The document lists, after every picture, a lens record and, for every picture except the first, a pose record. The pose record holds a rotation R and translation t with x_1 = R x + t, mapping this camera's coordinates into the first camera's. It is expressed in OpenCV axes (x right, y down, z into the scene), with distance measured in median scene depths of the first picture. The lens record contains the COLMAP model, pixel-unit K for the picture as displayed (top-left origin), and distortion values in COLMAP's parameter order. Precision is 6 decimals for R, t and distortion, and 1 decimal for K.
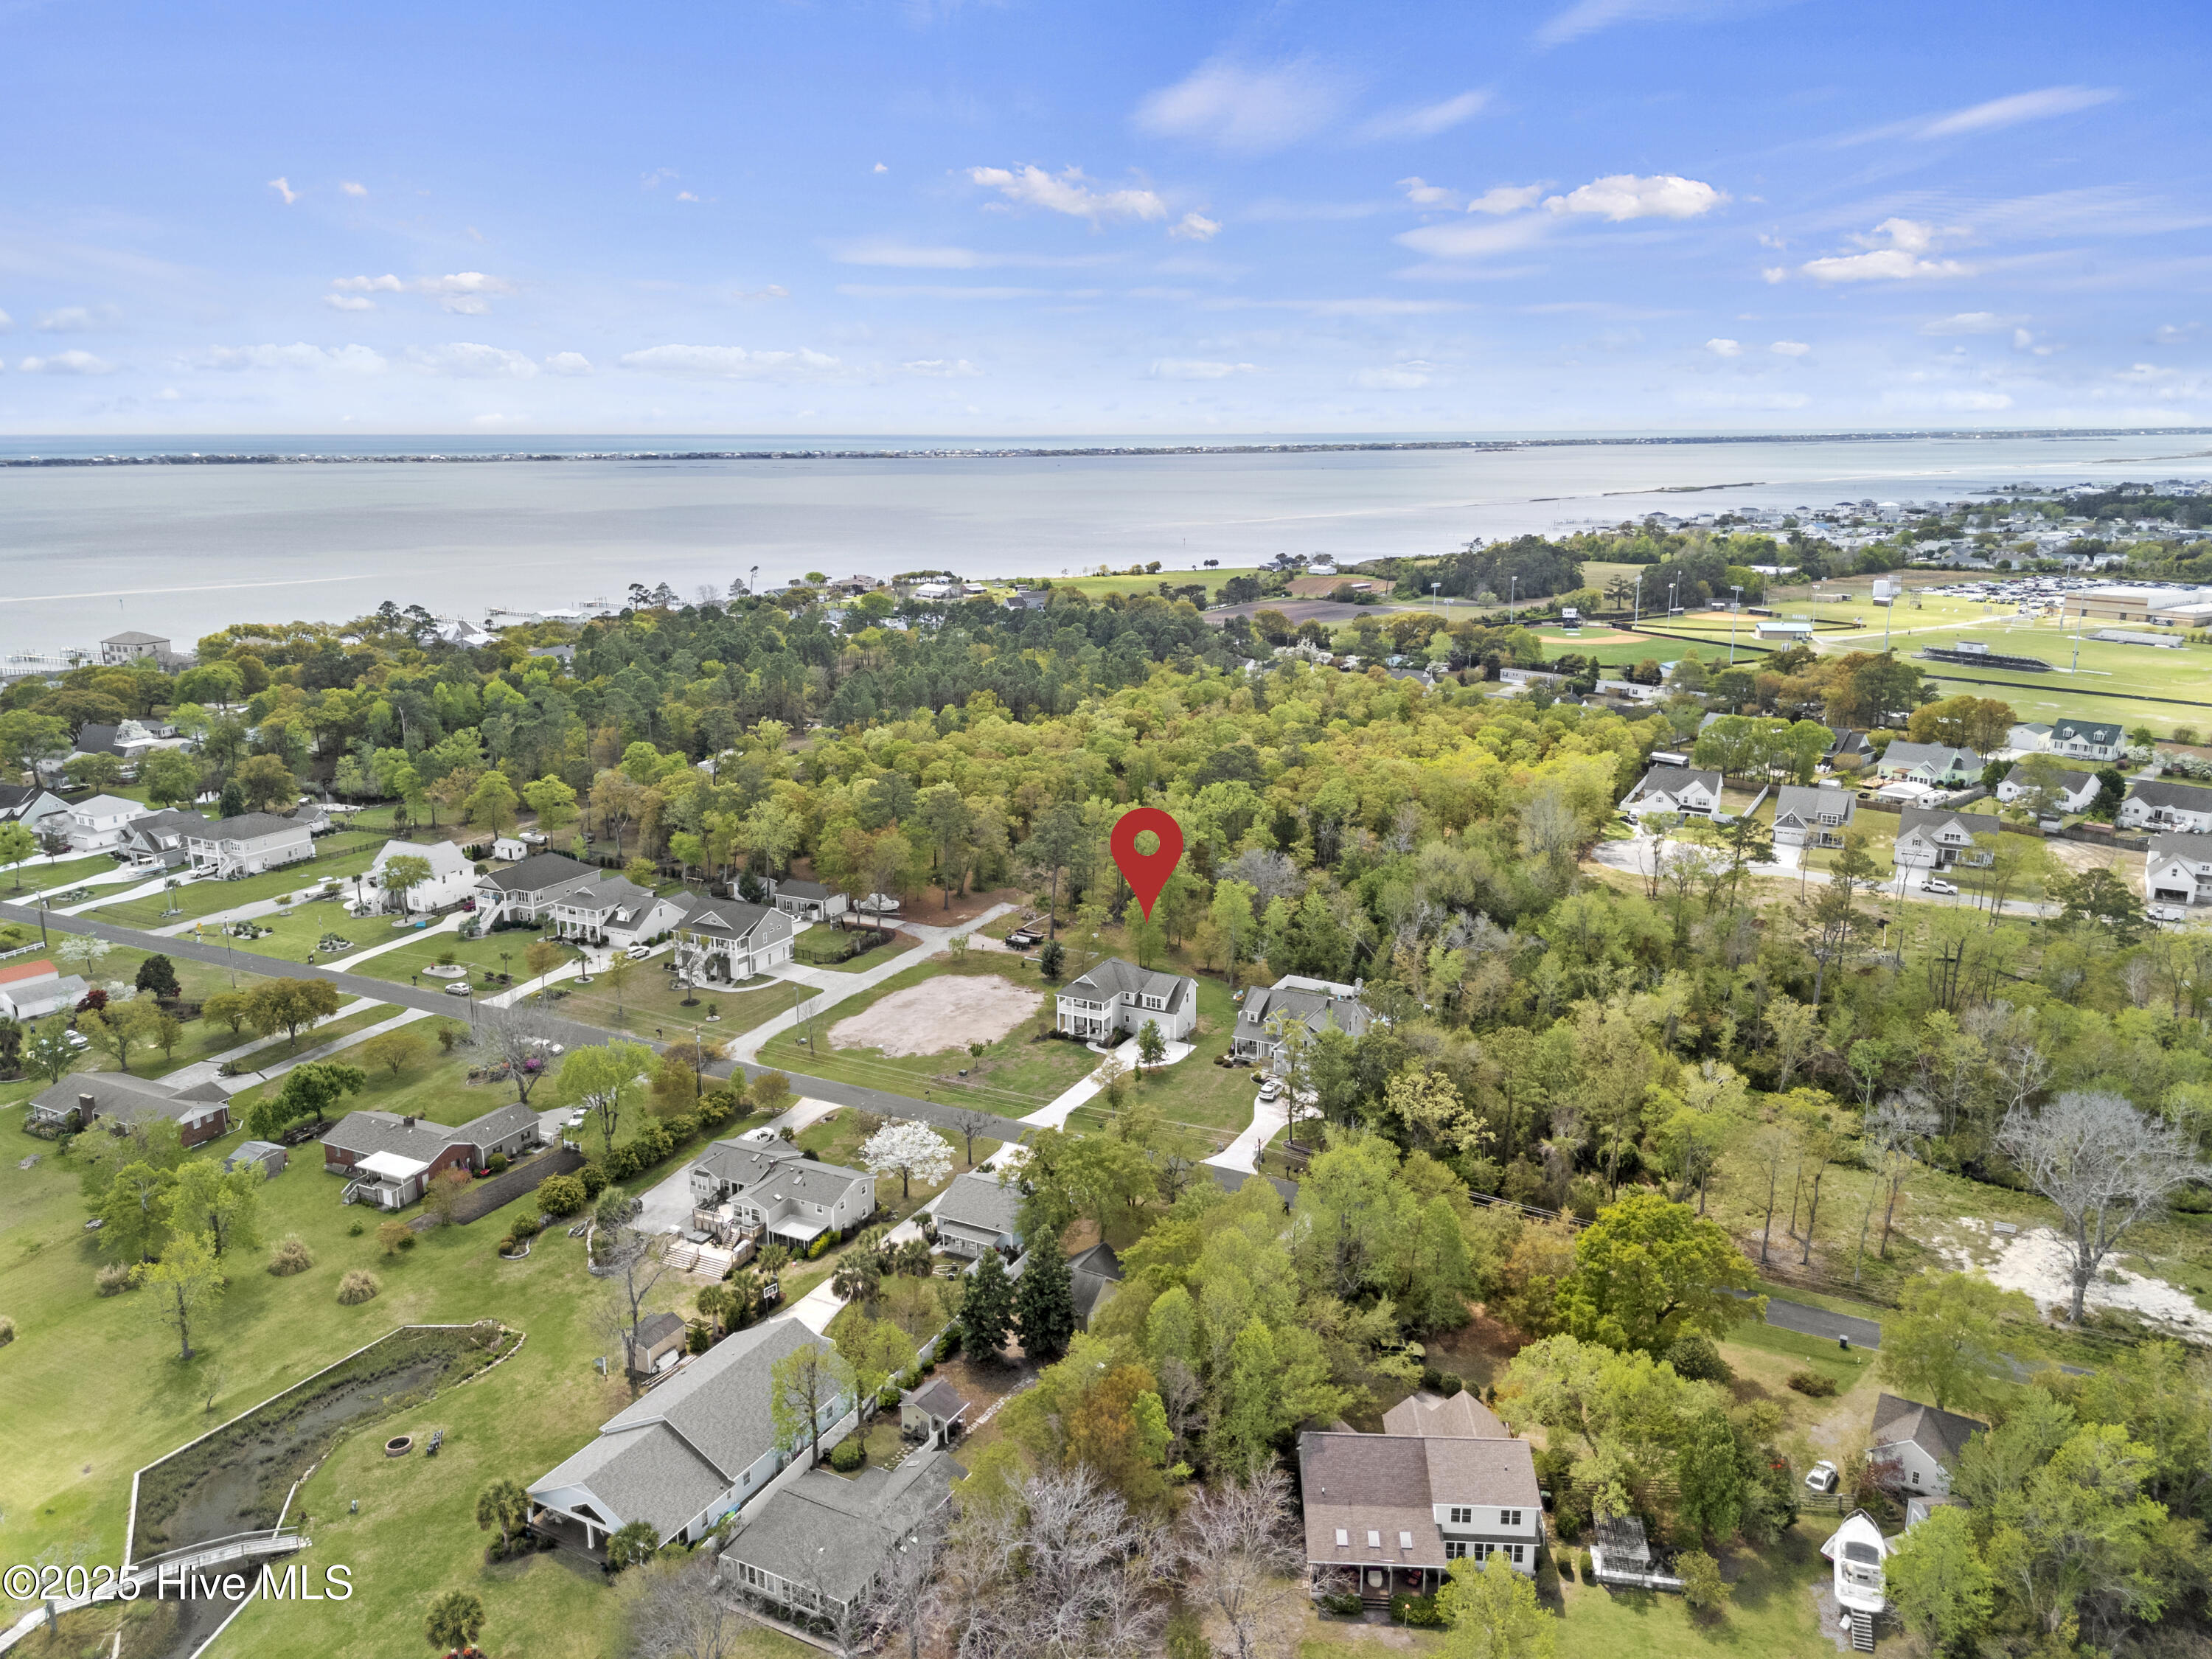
lens RADIAL K [[1617.1, 0, 1119.8], [0, 1617.1, 842.0], [0, 0, 1]] dist [0.082675, -0.091690]
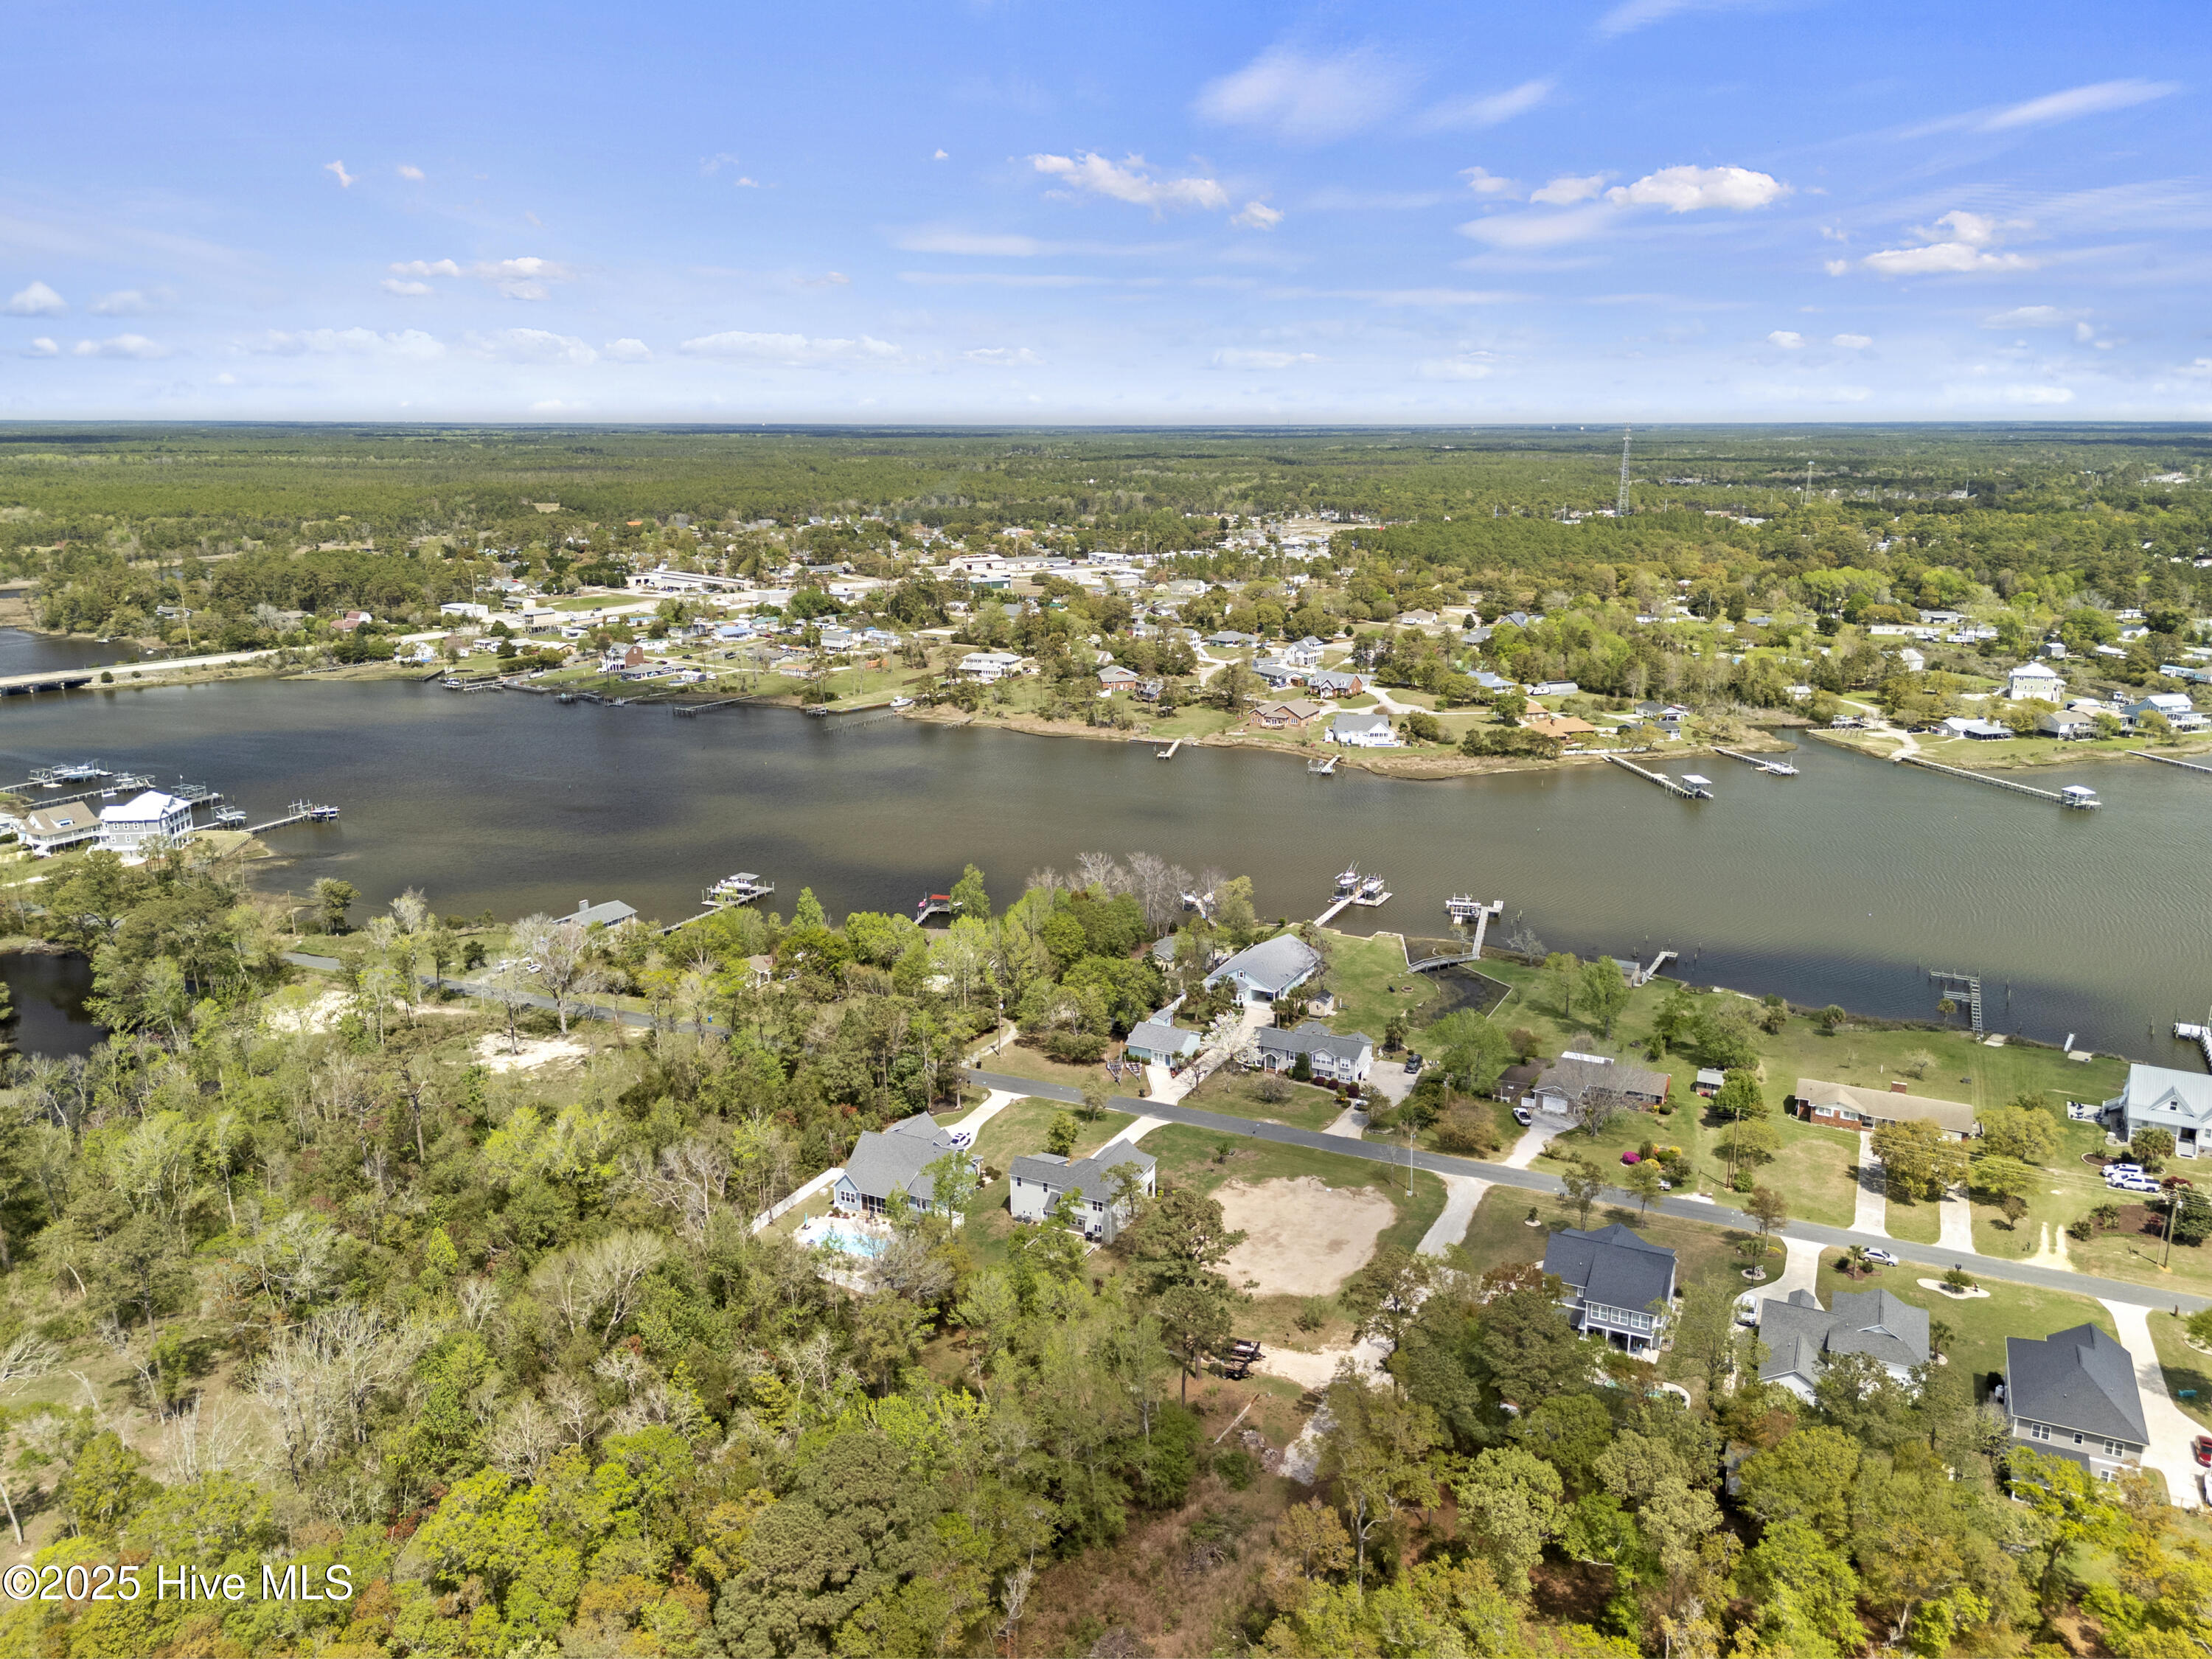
lens RADIAL K [[1617.1, 0, 1119.8], [0, 1617.1, 842.0], [0, 0, 1]] dist [0.082675, -0.091690]
pose [[-0.999481, 0.012012, -0.029896, 0.005986], [-0.003874, 0.876361, 0.481639, -0.361120], [0.031986, 0.481505, -0.875860, 1.171933]]
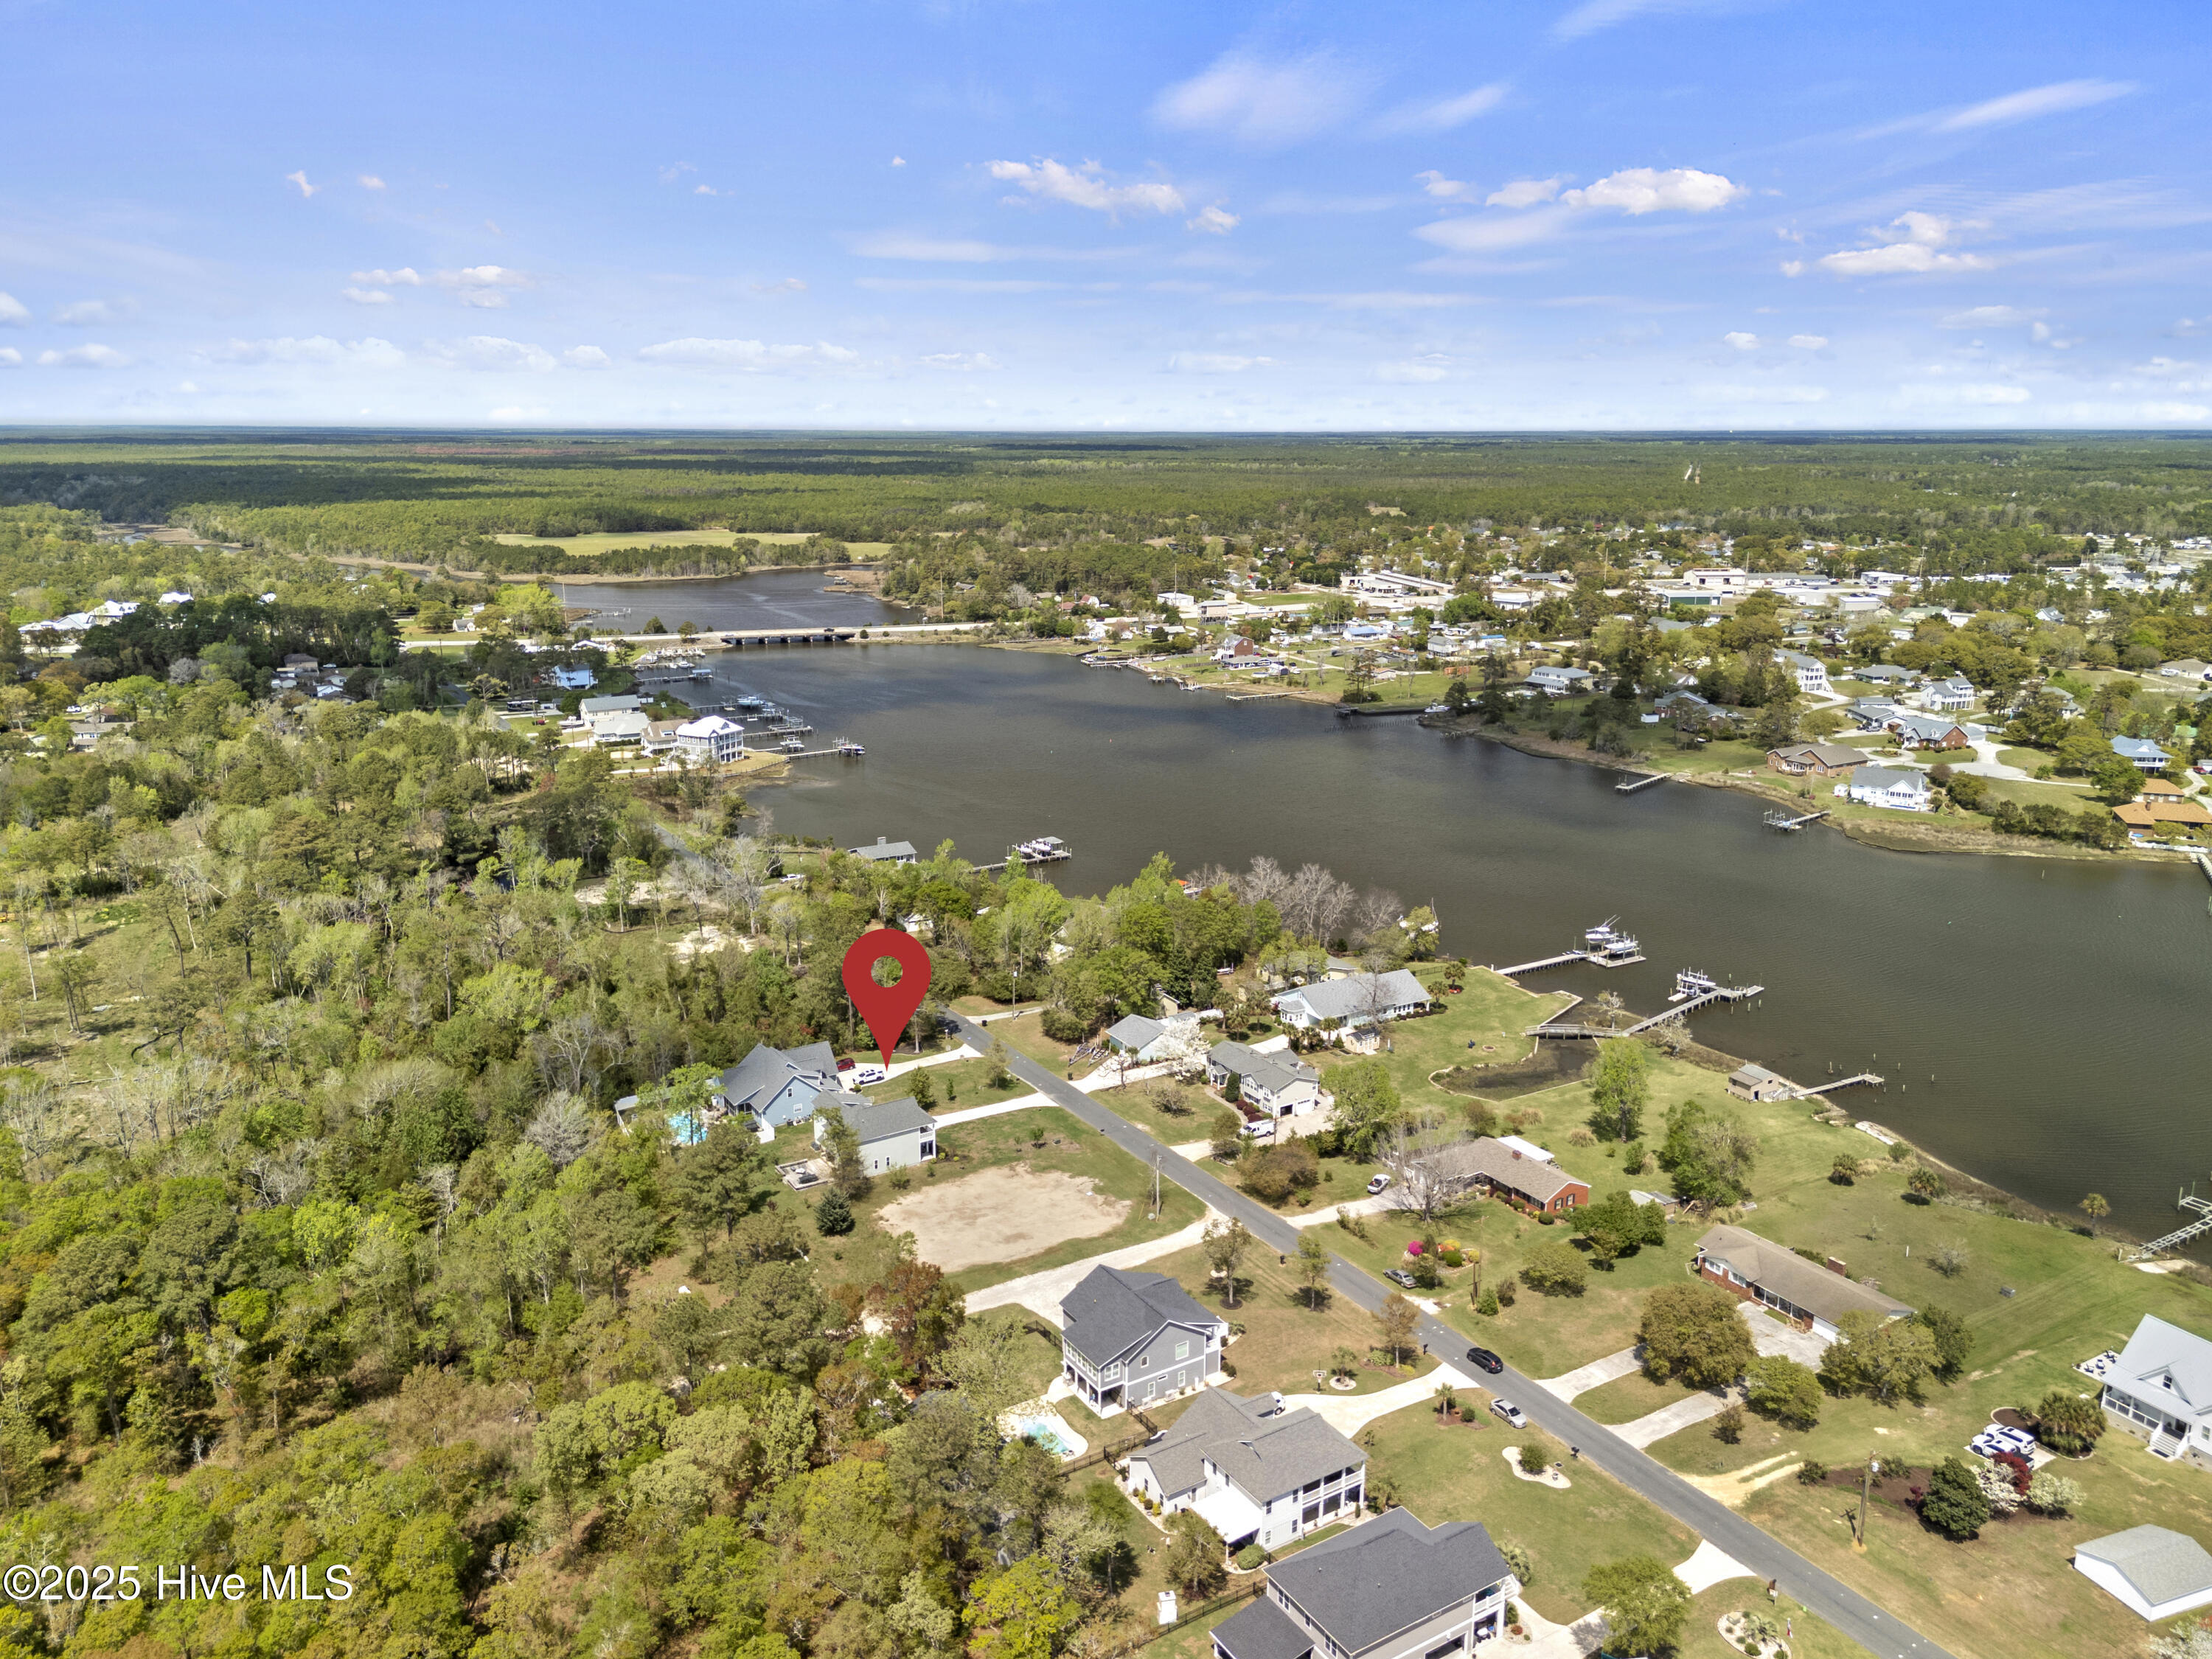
lens RADIAL K [[1622.9, 0, 1118.0], [0, 1622.9, 830.4], [0, 0, 1]] dist [0.065083, -0.061351]
pose [[-0.859697, -0.120336, 0.496428, -0.419670], [0.127485, 0.890554, 0.436648, -0.337484], [-0.494640, 0.438672, -0.750266, 1.088321]]
